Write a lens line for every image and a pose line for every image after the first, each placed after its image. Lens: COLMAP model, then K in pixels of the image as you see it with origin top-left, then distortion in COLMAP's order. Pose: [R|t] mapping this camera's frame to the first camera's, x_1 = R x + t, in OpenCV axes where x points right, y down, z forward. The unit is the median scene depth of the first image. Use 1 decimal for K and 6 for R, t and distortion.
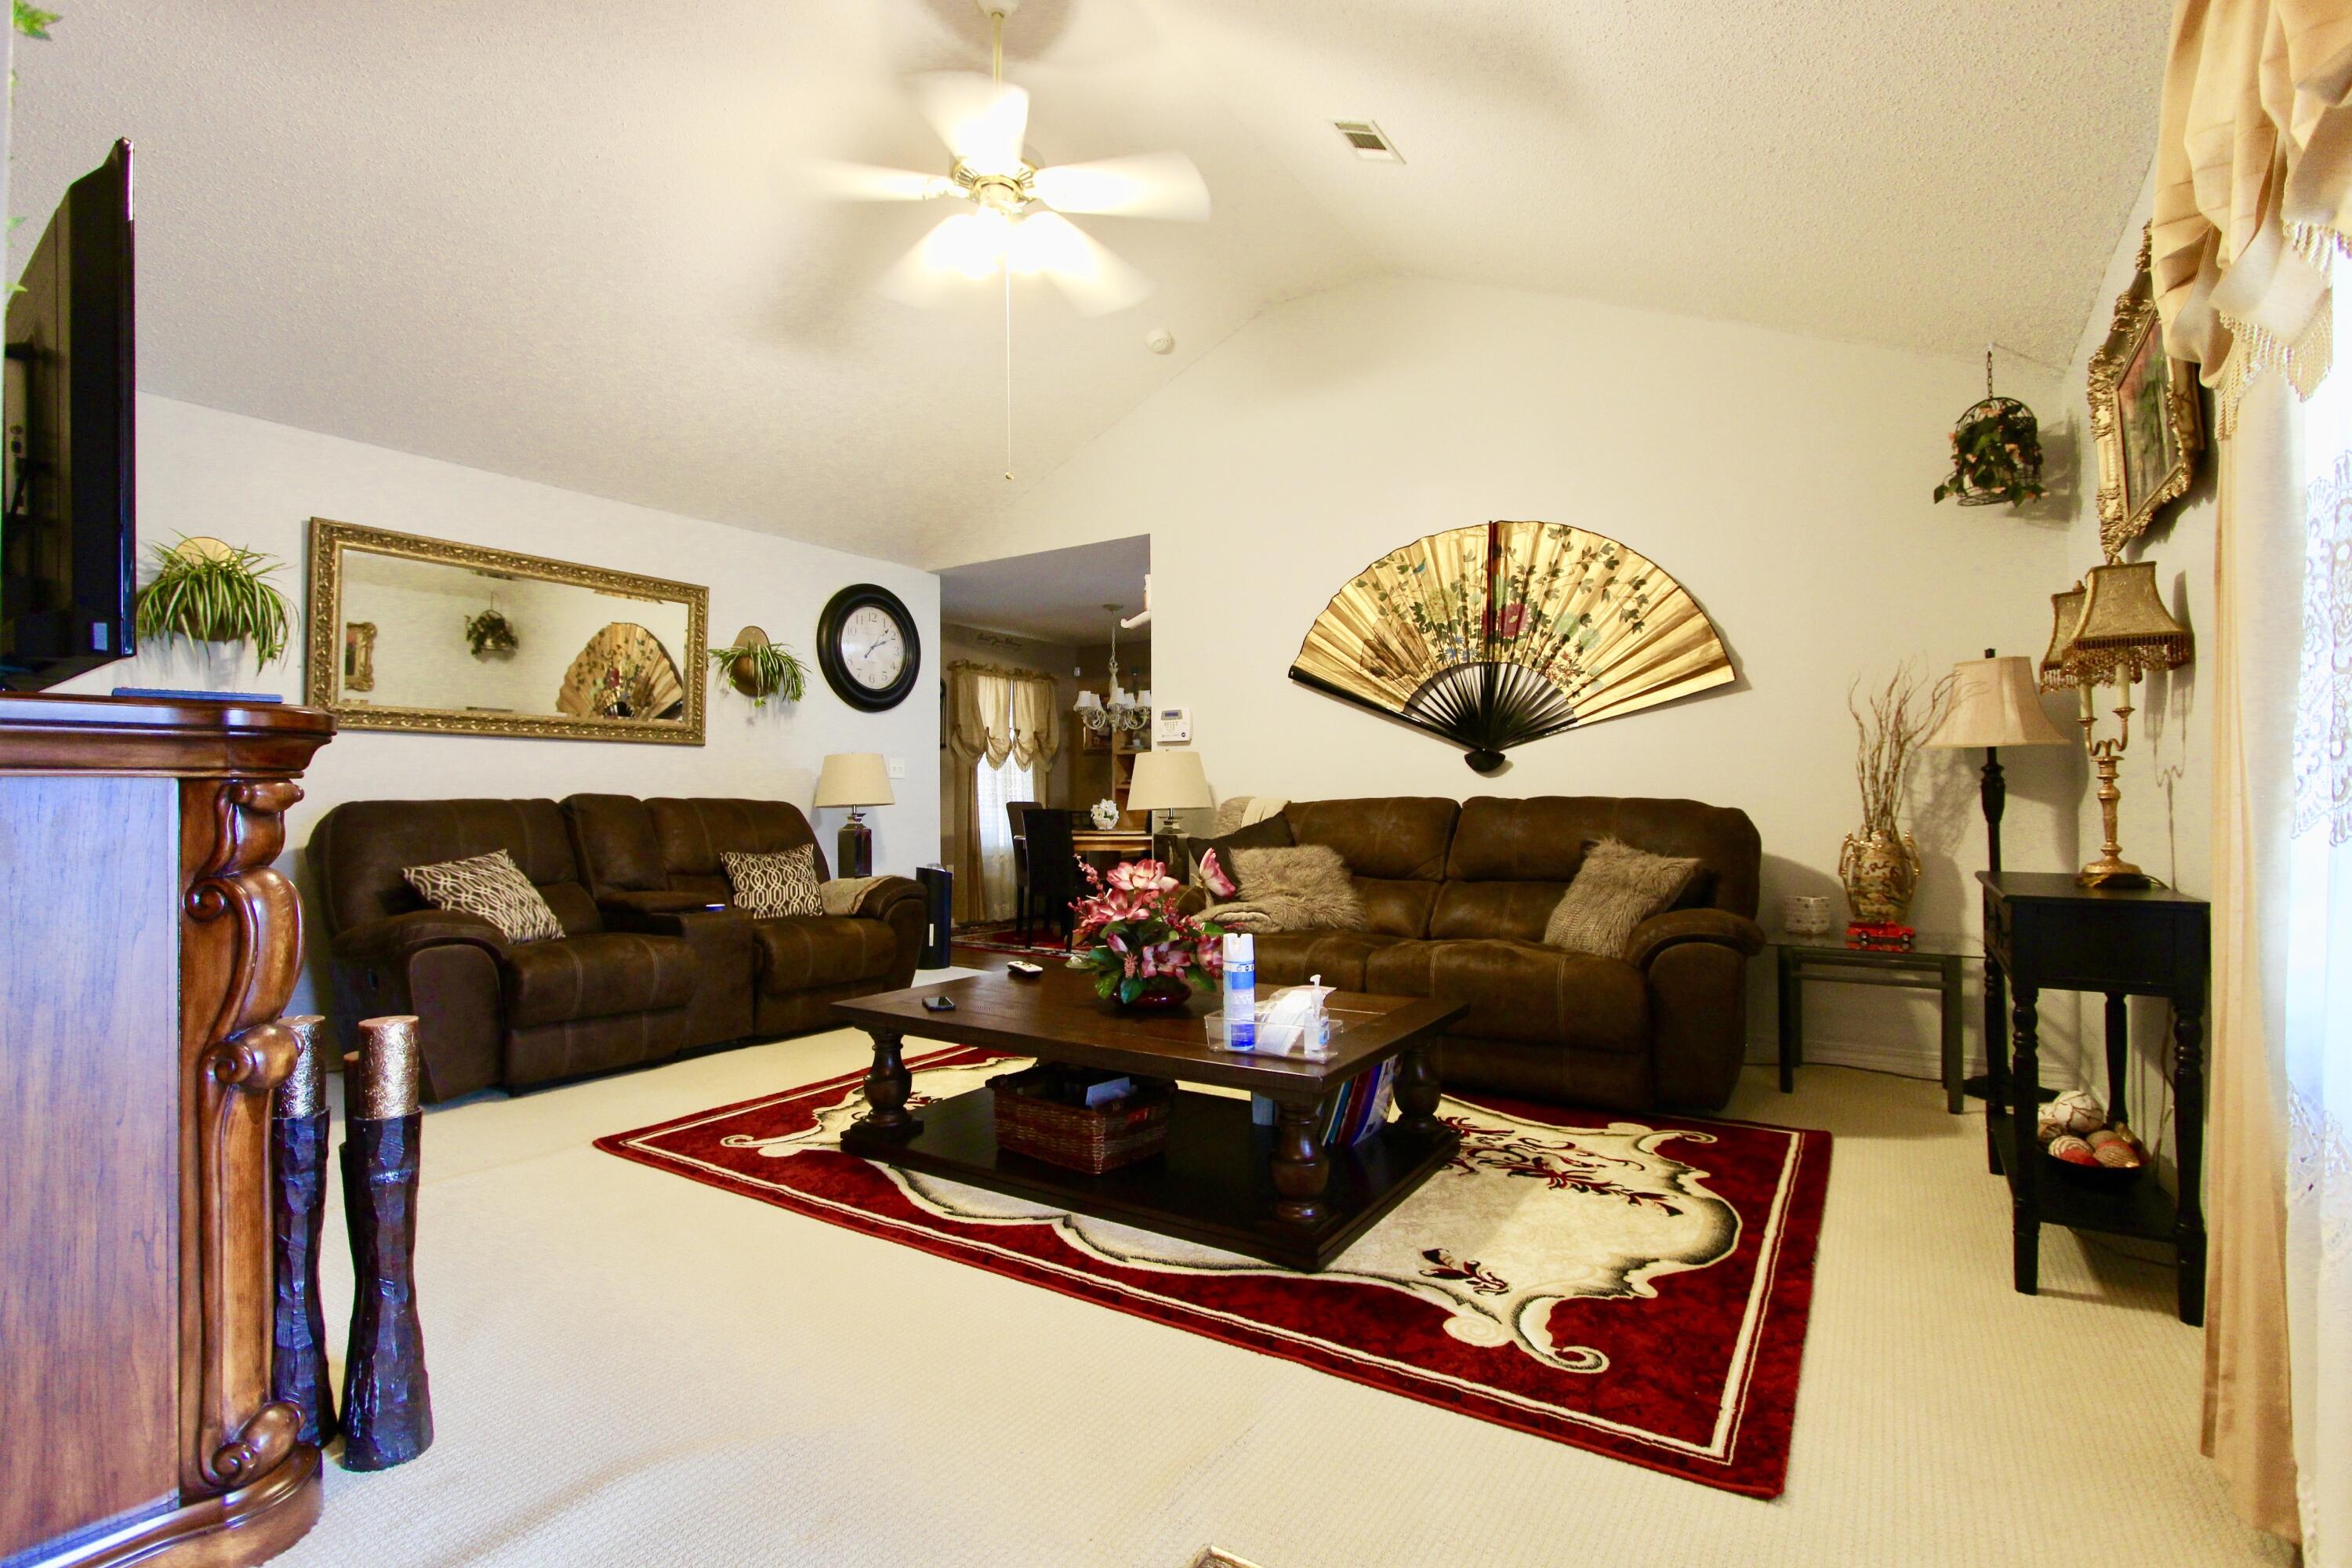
lens RADIAL K [[1080.8, 0, 1178.9], [0, 1080.8, 775.3], [0, 0, 1]] dist [-0.016947, 0.001337]
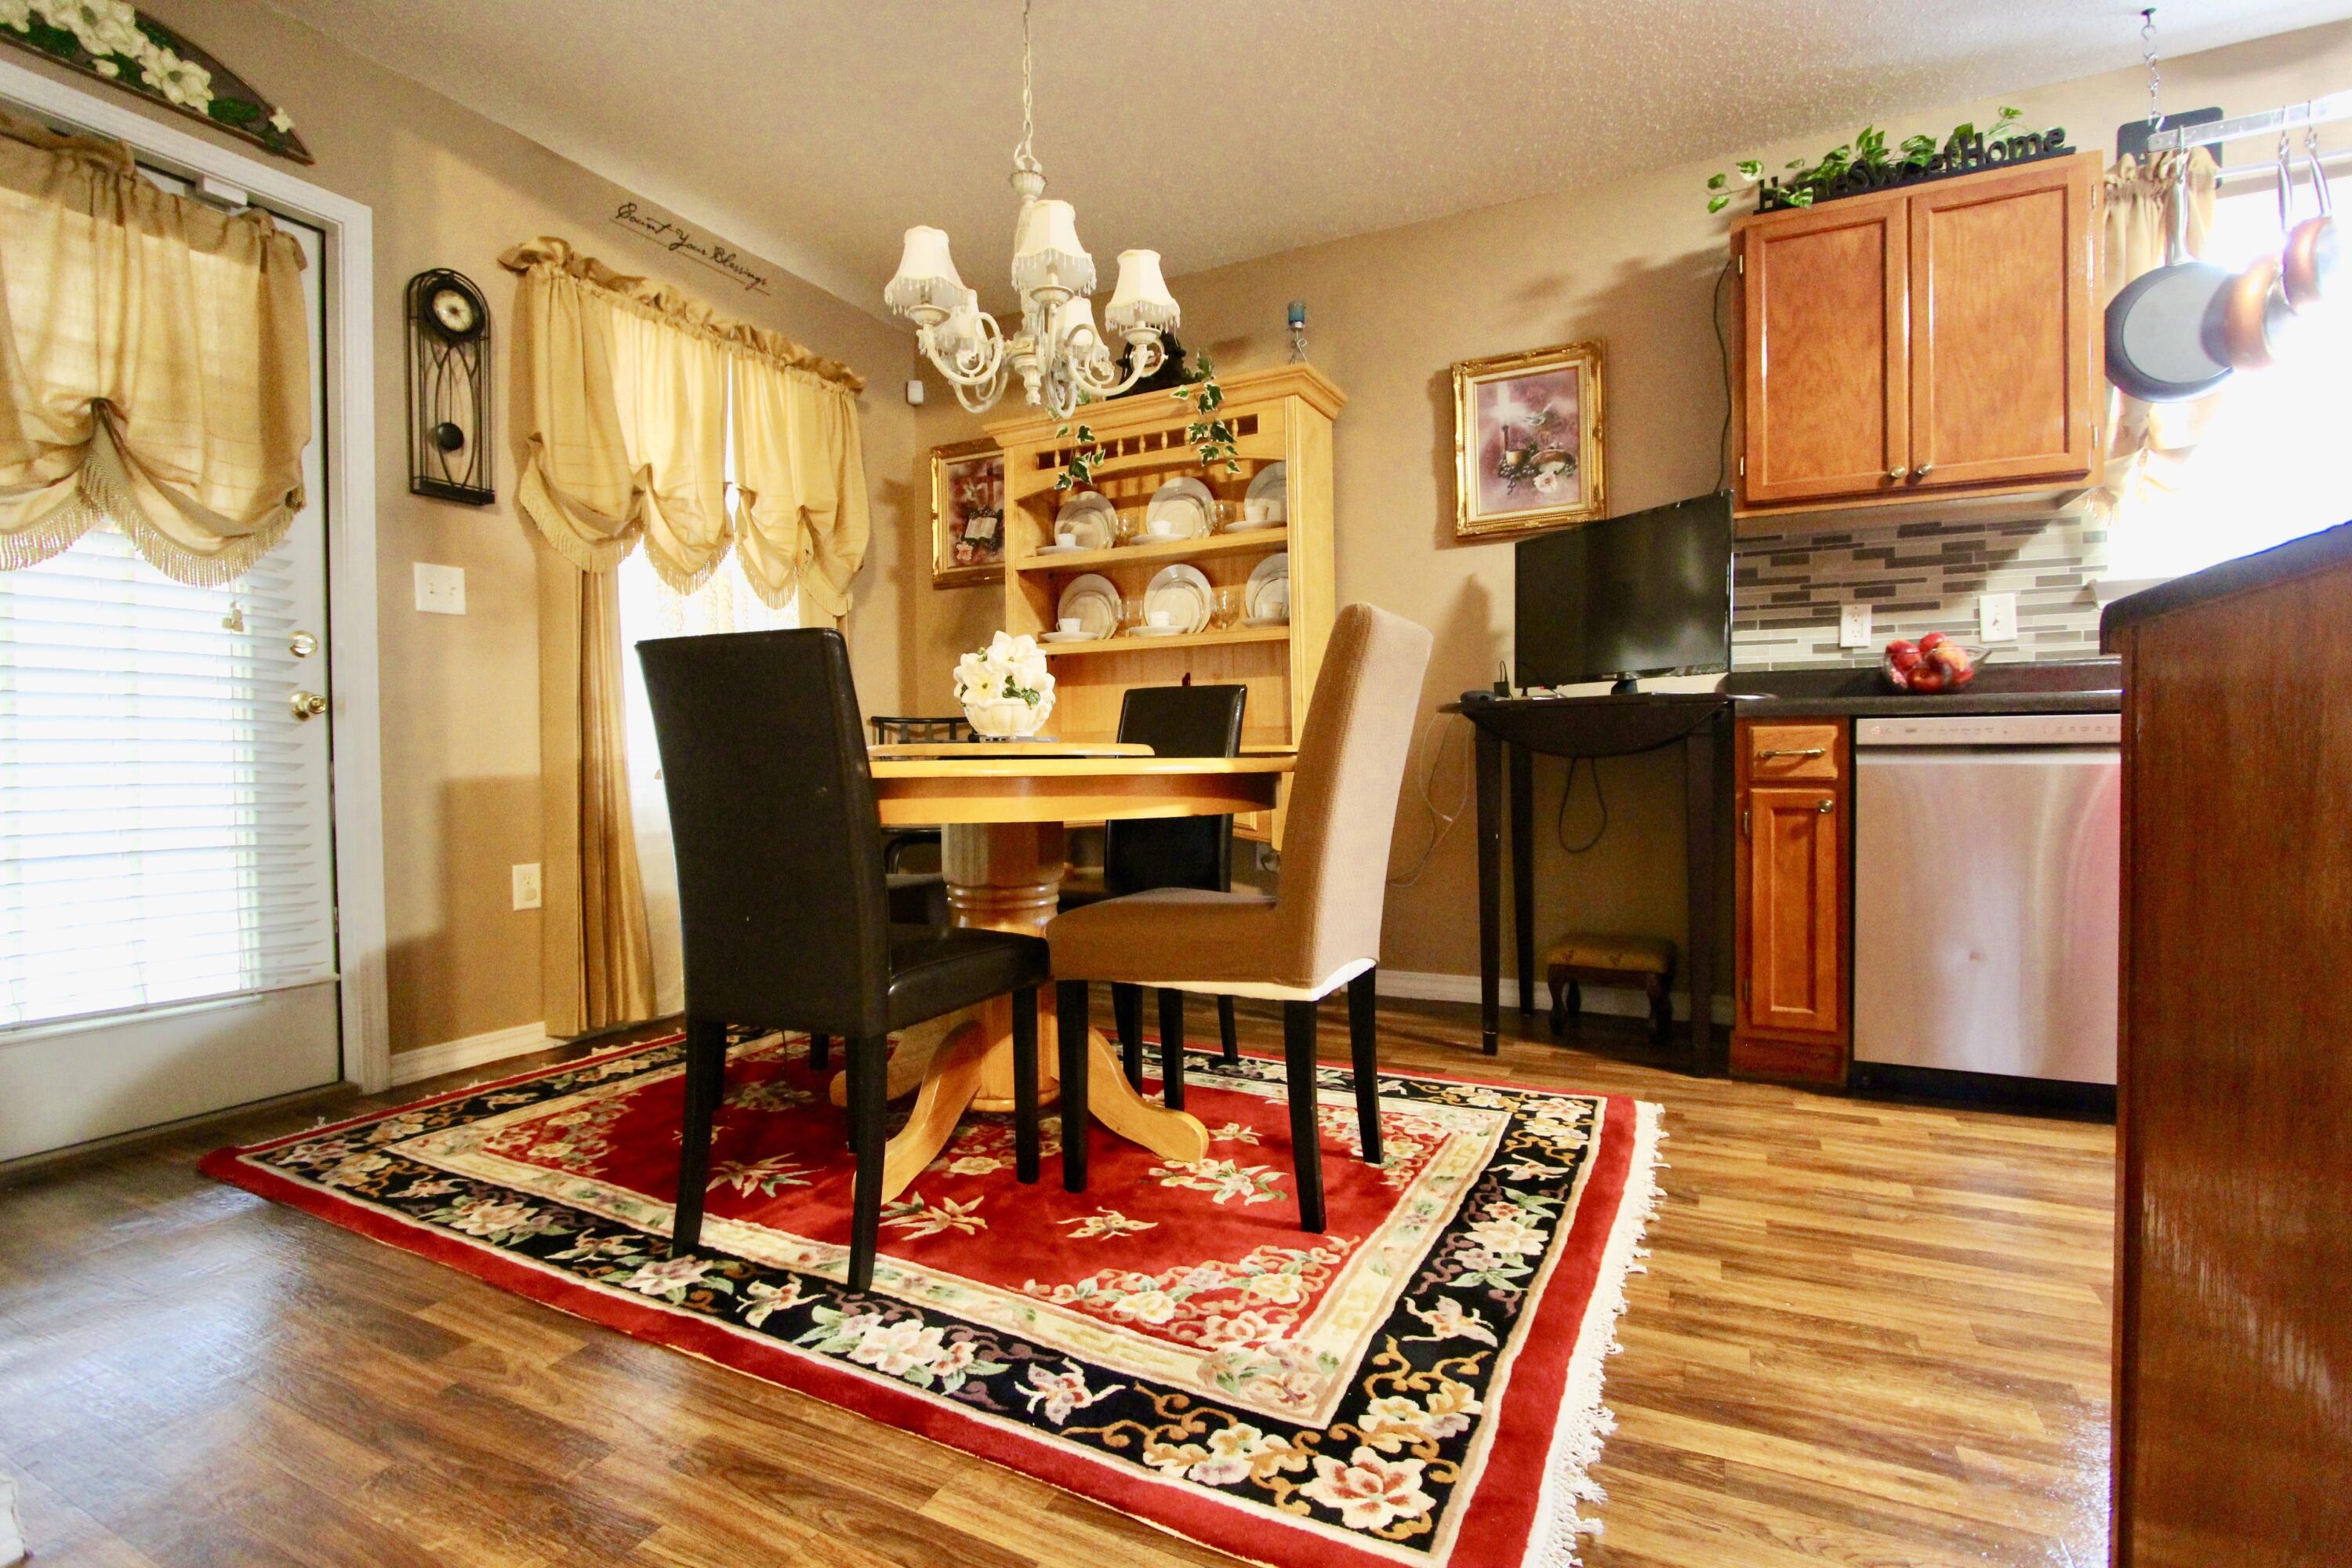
lens RADIAL K [[1080.8, 0, 1178.9], [0, 1080.8, 775.3], [0, 0, 1]] dist [-0.016947, 0.001337]
pose [[0.992419, -0.006357, 0.122739, -0.049518], [0.000139, 0.998719, 0.050604, 0.037464], [-0.122903, -0.050203, 0.991148, 0.619558]]
